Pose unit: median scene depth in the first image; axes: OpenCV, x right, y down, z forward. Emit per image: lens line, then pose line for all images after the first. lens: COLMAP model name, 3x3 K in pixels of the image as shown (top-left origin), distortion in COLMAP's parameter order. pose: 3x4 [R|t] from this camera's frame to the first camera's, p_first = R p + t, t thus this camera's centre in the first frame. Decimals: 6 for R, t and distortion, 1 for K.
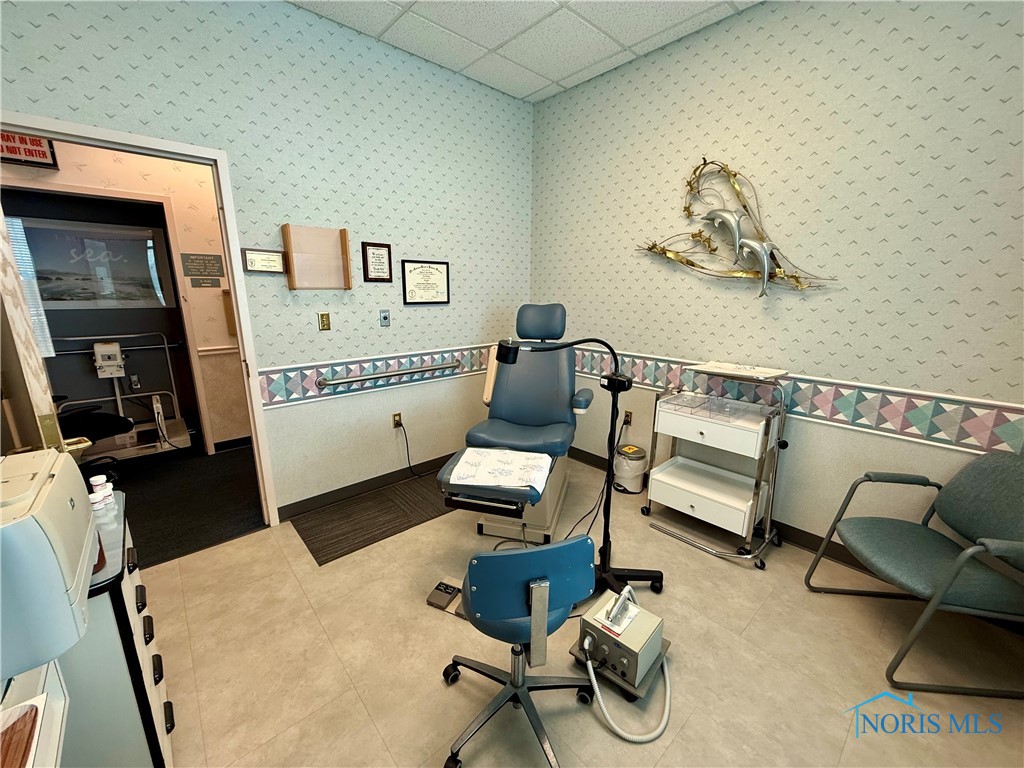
lens RADIAL K [[407.8, 0, 512.2], [0, 407.8, 383.5], [0, 0, 1]] dist [-0.000023, -0.000231]
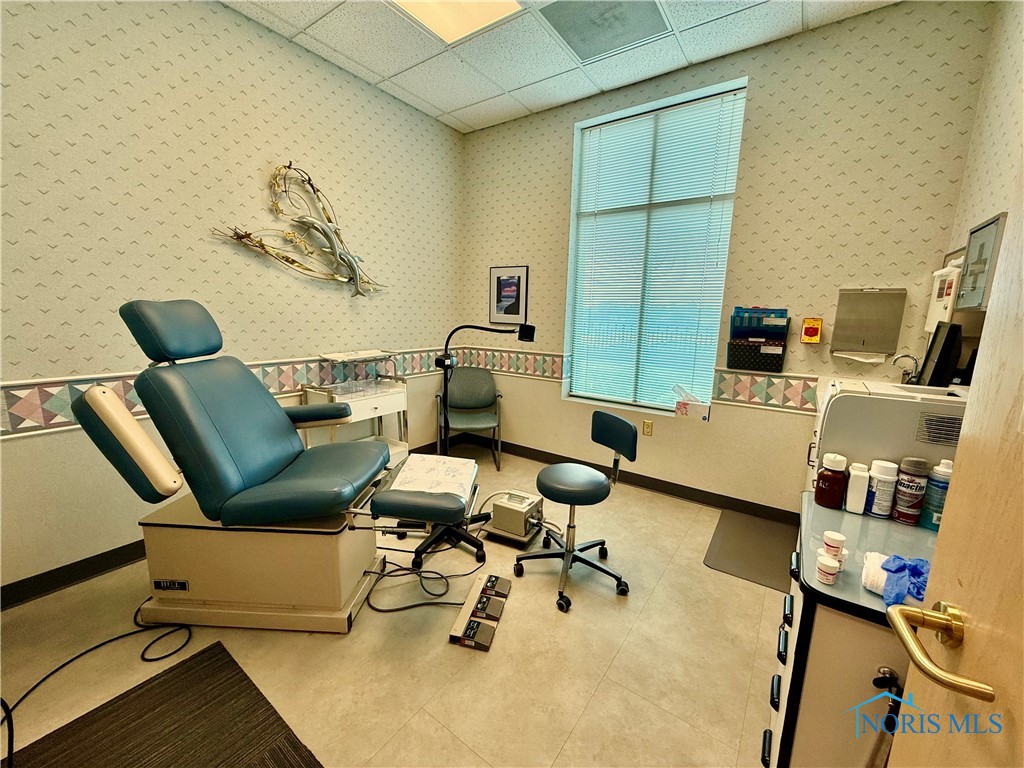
lens RADIAL K [[407.8, 0, 508.4], [0, 407.8, 383.5], [0, 0, 1]] dist [-0.000023, -0.000231]
pose [[-0.212615, -0.178424, 0.960708, -0.819858], [0.200553, 0.954288, 0.221616, -0.146015], [-0.956333, 0.239792, -0.167113, 0.855762]]
